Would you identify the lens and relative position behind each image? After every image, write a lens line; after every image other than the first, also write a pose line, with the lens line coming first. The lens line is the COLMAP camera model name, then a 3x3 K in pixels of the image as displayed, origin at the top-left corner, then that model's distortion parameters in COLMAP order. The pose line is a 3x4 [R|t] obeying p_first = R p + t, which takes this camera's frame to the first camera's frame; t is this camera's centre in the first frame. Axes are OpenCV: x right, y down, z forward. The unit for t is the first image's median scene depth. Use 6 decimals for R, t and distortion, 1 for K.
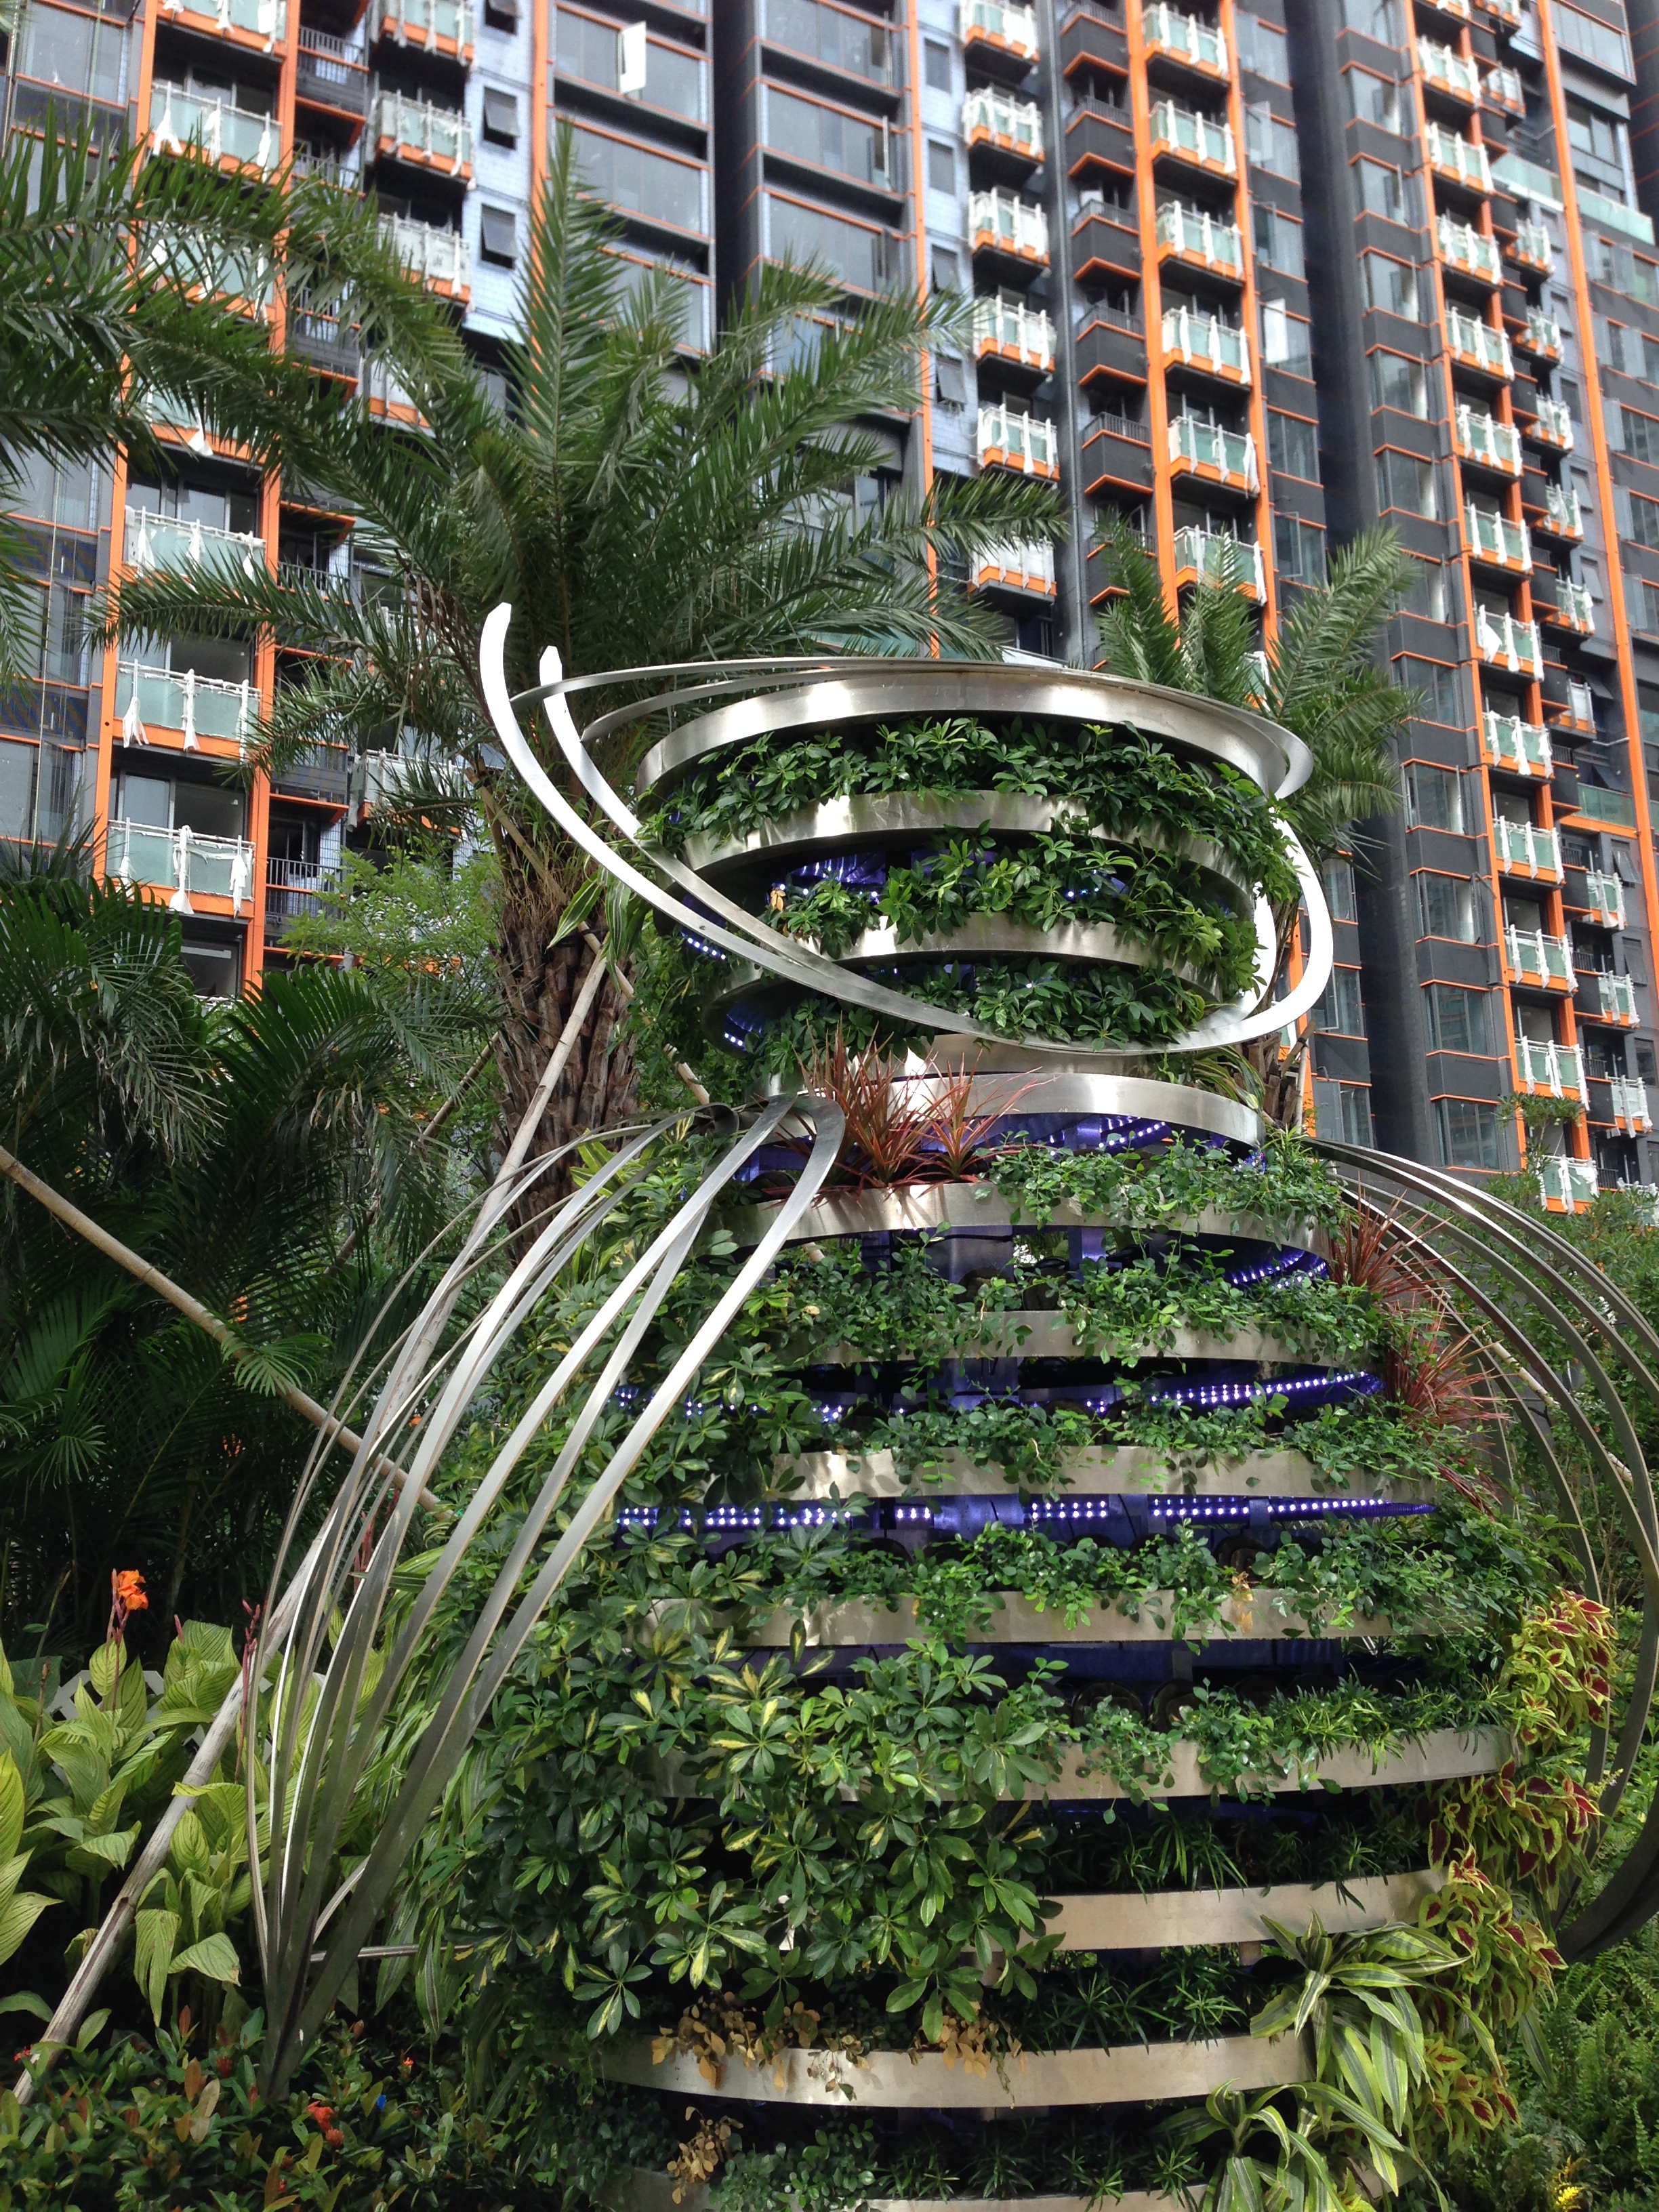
lens RADIAL K [[2078.4, 0, 835.3], [0, 2078.4, 1075.6], [0, 0, 1]] dist [0.052093, 0.000000]
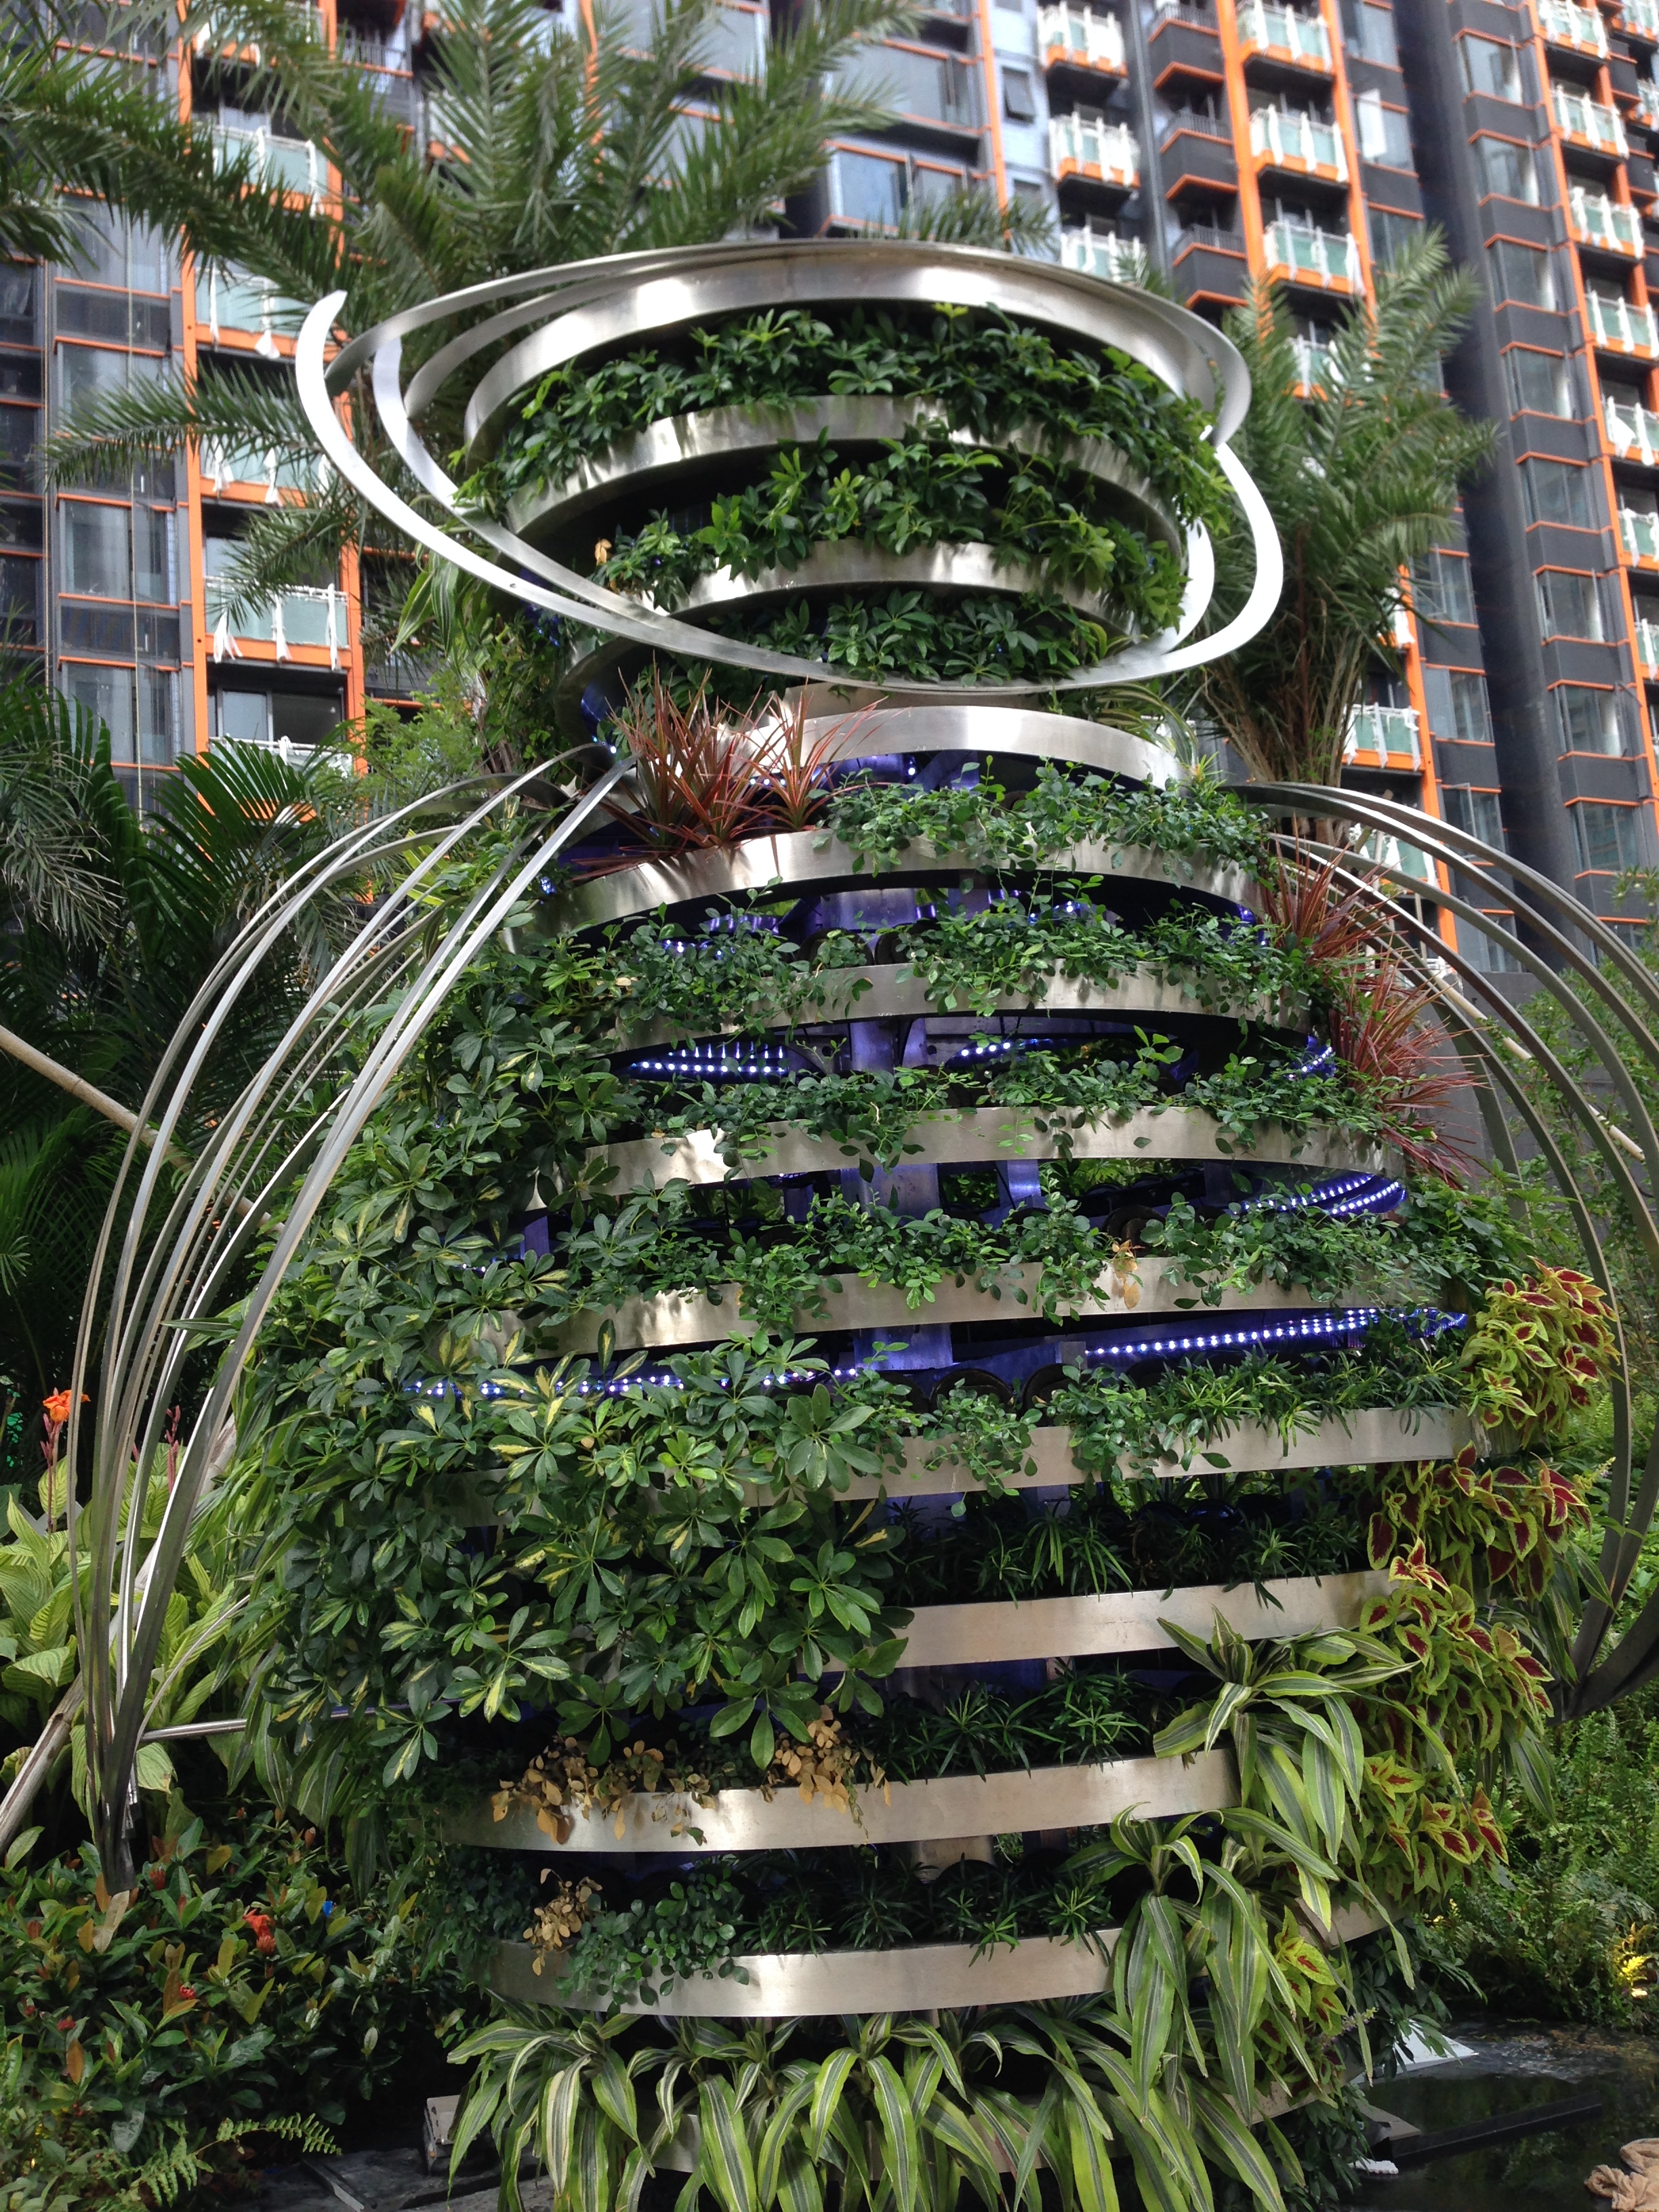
lens RADIAL K [[2078.4, 0, 839.9], [0, 2078.4, 1070.7], [0, 0, 1]] dist [0.052093, 0.000000]
pose [[0.995305, -0.068666, -0.068214, 0.118692], [0.072401, 0.995919, 0.053877, 0.095318], [0.064236, -0.058563, 0.996215, 0.115641]]
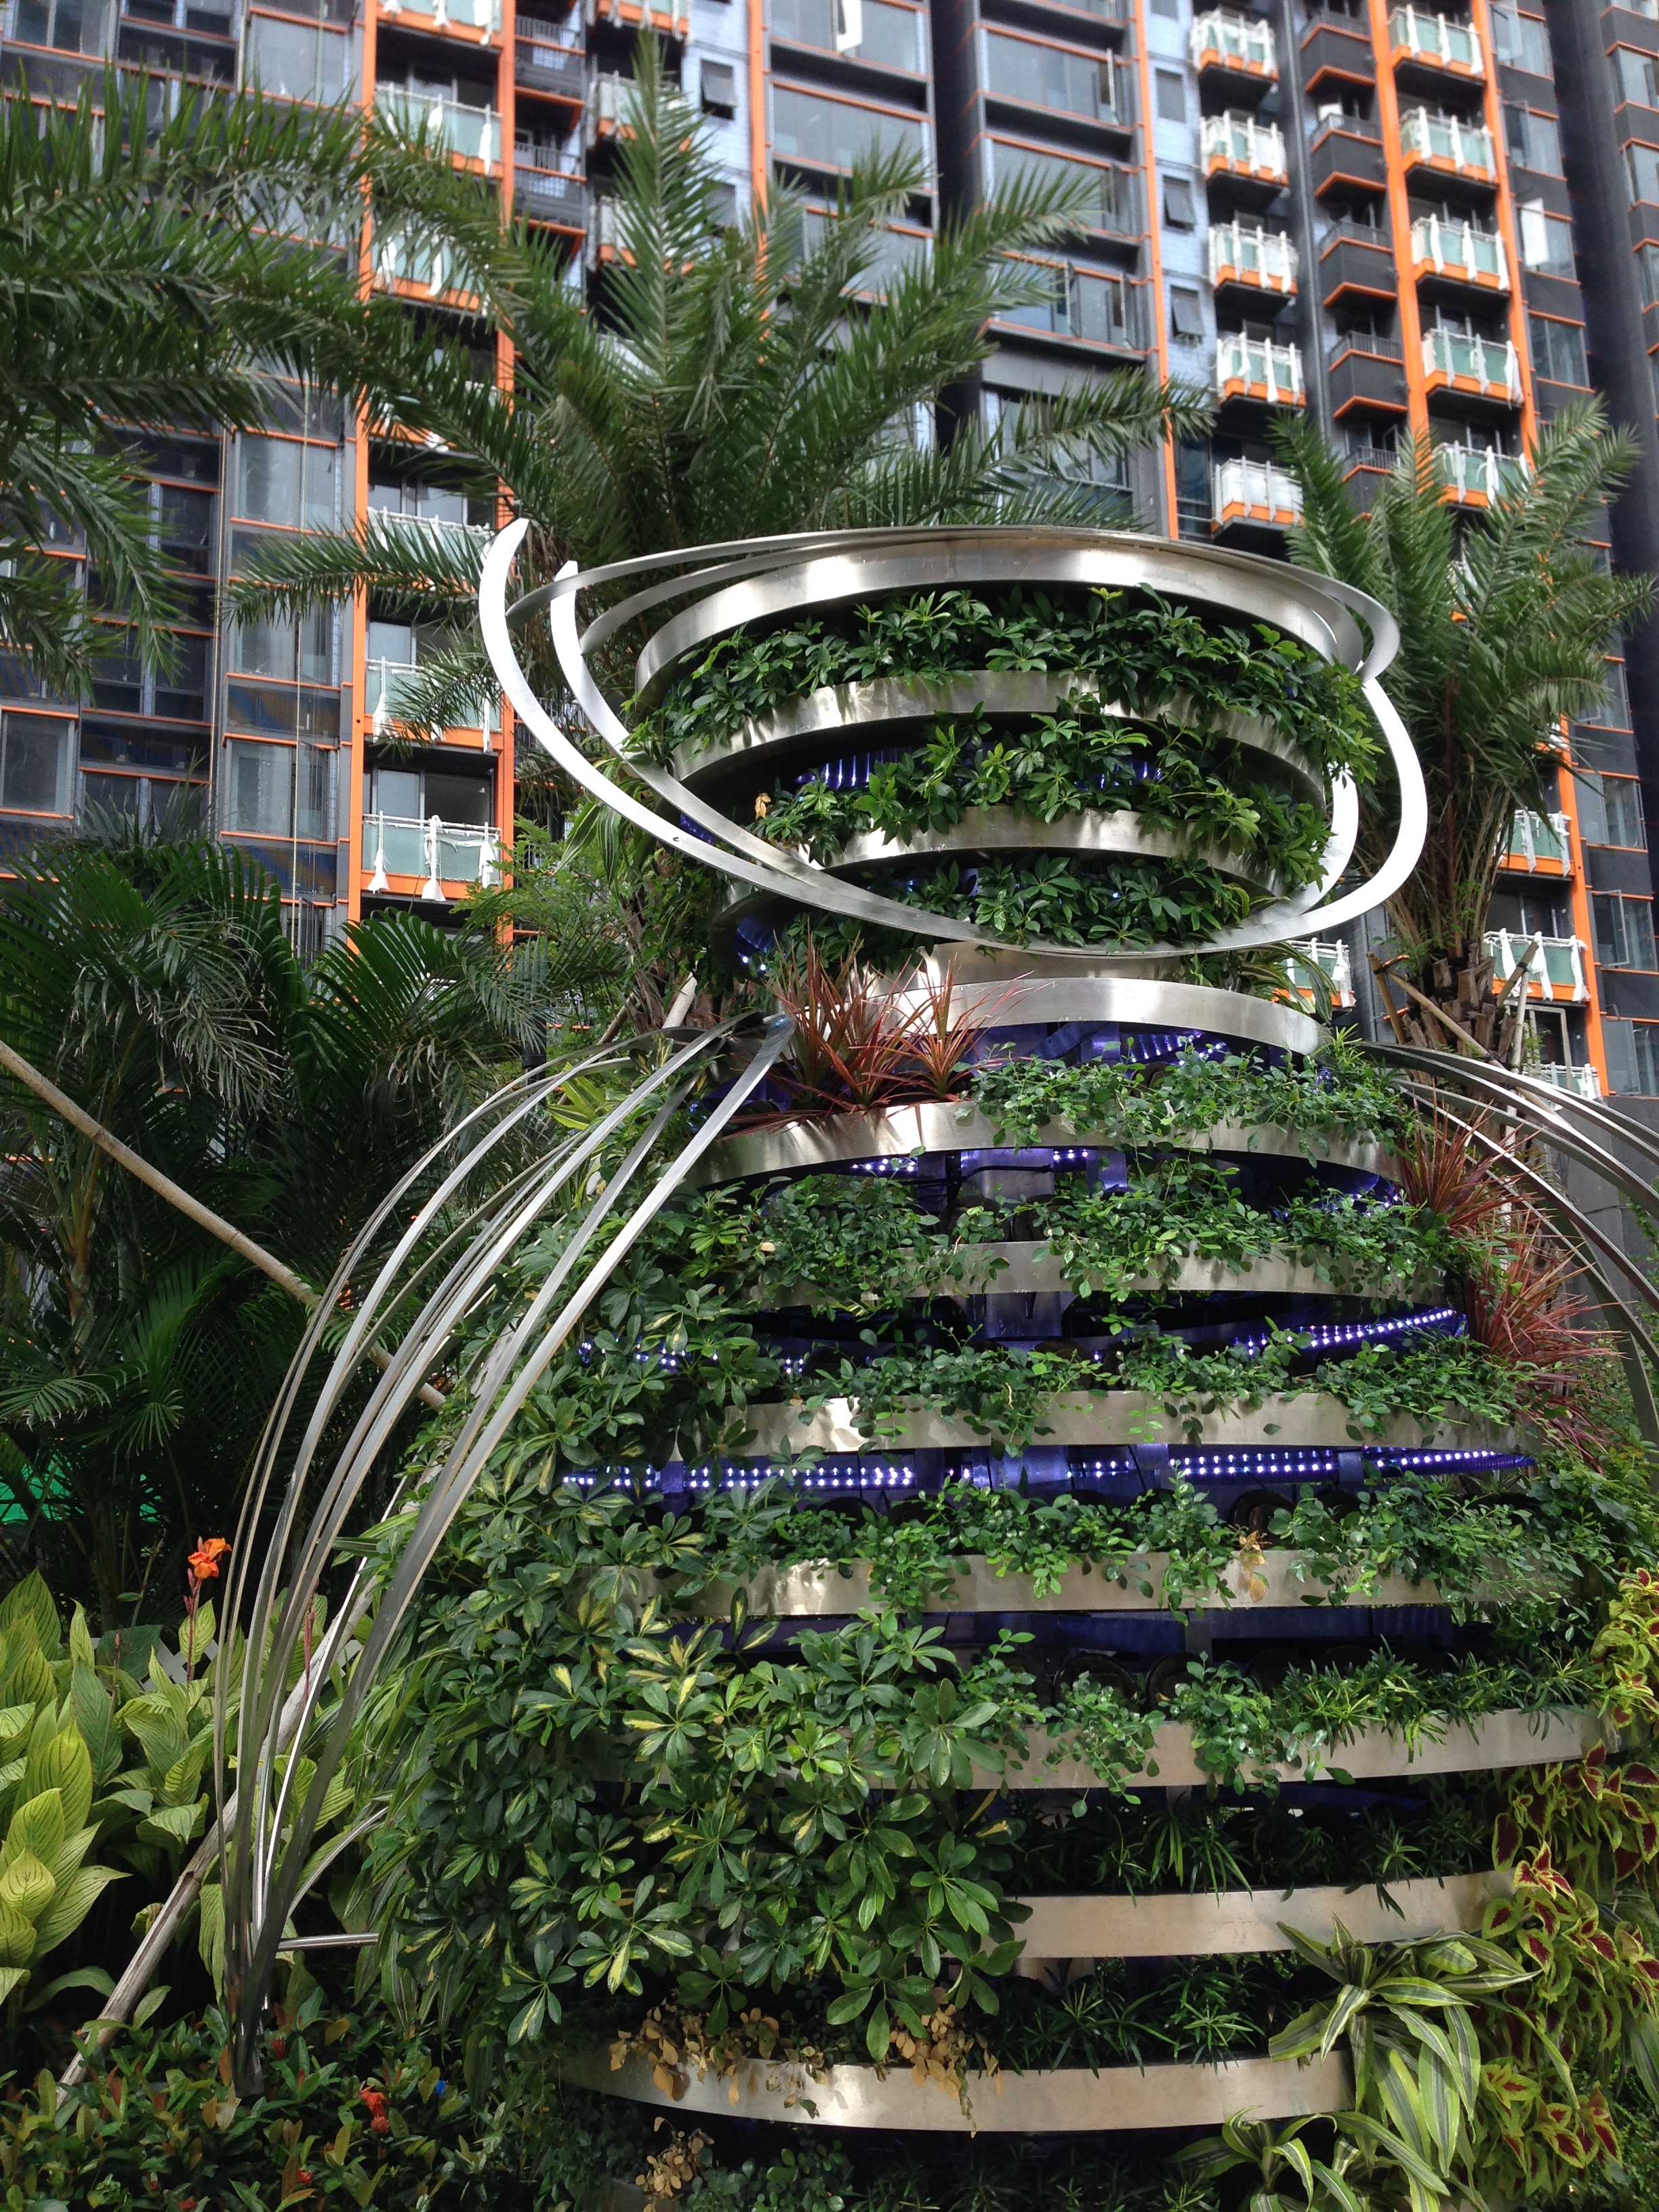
lens RADIAL K [[2078.4, 0, 826.9], [0, 2078.4, 1066.8], [0, 0, 1]] dist [0.052093, 0.000000]
pose [[0.990390, -0.036584, -0.133375, 0.119947], [0.038314, 0.999211, 0.010424, 0.022607], [0.132889, -0.015434, 0.991011, 0.092813]]
